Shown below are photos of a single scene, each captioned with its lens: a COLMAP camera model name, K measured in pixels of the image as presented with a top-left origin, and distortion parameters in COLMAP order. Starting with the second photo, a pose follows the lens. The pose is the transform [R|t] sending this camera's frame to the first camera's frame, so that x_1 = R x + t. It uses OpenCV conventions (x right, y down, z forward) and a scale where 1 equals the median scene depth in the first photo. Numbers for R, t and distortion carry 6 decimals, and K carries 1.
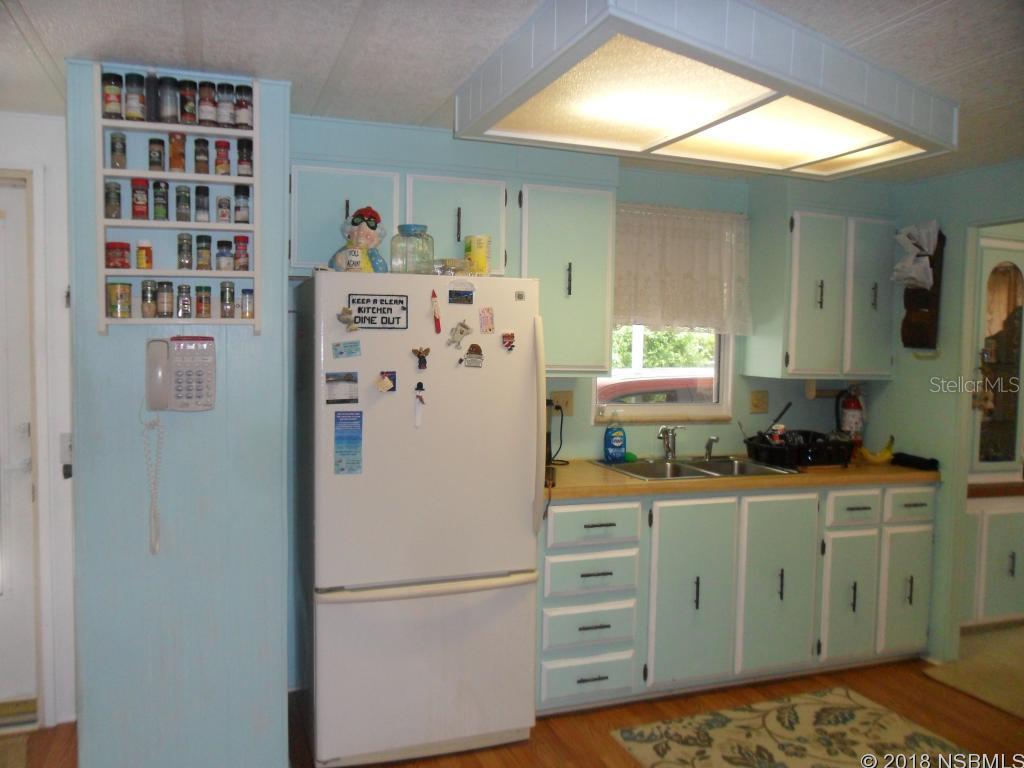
lens RADIAL K [[802.7, 0, 512.0], [0, 802.7, 384.0], [0, 0, 1]] dist [-0.040217, 0.005917]
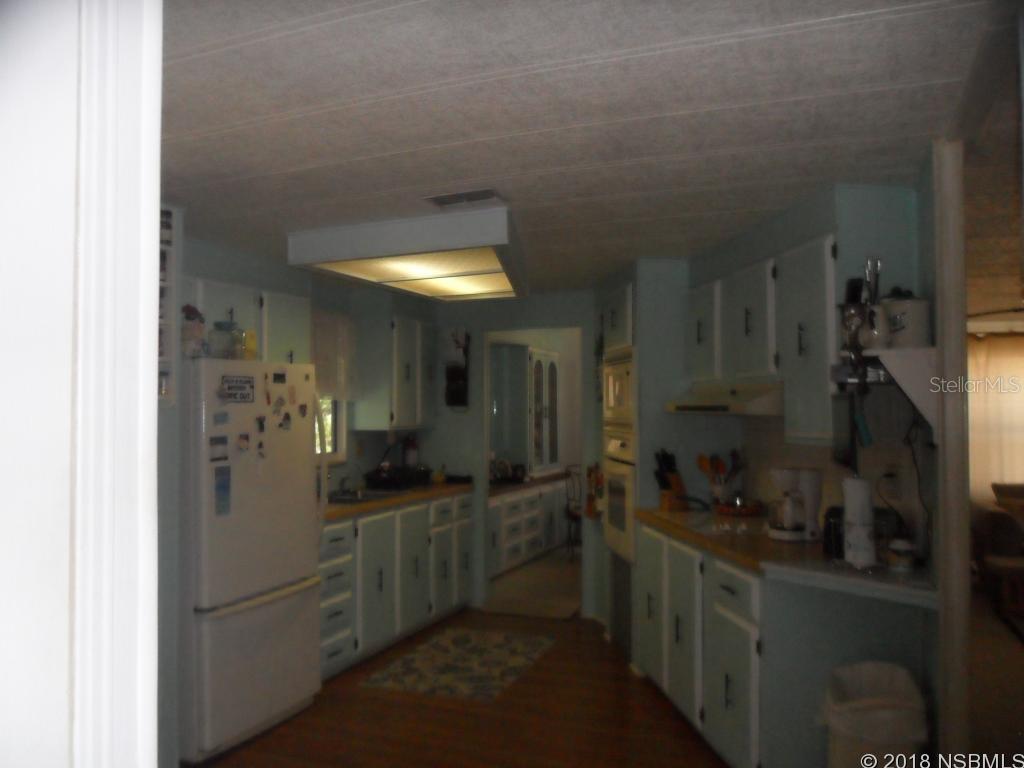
lens RADIAL K [[802.7, 0, 512.0], [0, 802.7, 384.0], [0, 0, 1]] dist [-0.040217, 0.005917]
pose [[0.666104, -0.000266, 0.745859, -0.783984], [0.055614, 0.997234, -0.049311, -0.008750], [-0.743782, 0.074327, 0.664277, -0.189391]]
